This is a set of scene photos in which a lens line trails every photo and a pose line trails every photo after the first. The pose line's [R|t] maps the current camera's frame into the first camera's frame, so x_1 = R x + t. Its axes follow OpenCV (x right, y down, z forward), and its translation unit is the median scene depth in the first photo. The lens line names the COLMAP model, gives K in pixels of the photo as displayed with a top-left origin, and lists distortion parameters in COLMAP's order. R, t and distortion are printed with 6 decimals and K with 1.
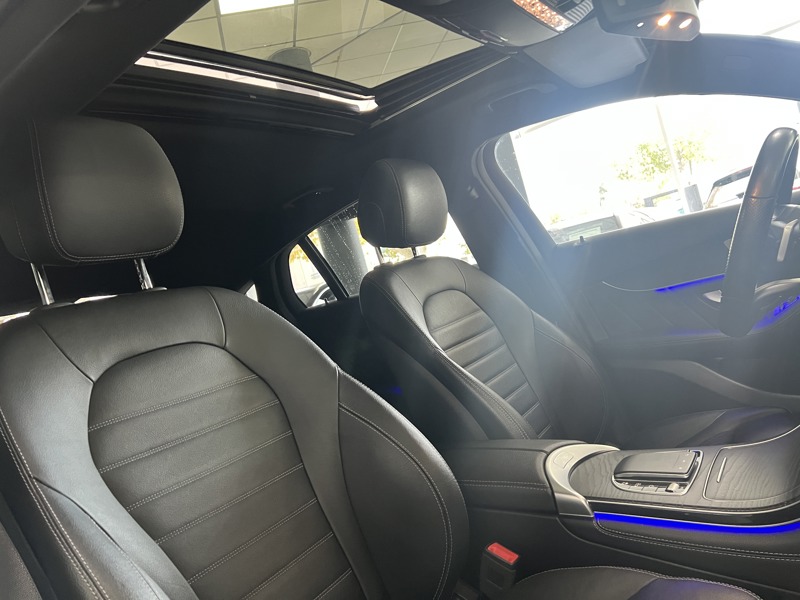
lens RADIAL K [[600.4, 0, 400.0], [0, 600.4, 300.0], [0, 0, 1]] dist [0.005193, -0.005289]
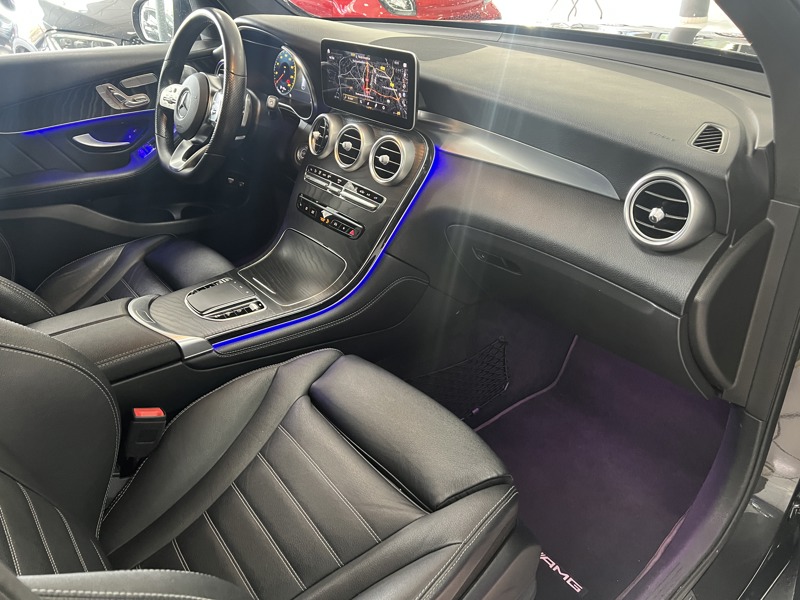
lens RADIAL K [[600.4, 0, 400.0], [0, 600.4, 300.0], [0, 0, 1]] dist [0.005193, -0.005289]
pose [[0.224674, -0.260895, 0.938859, -0.664665], [-0.037454, 0.960467, 0.275862, -0.078543], [-0.973714, -0.097143, 0.206020, 0.363974]]
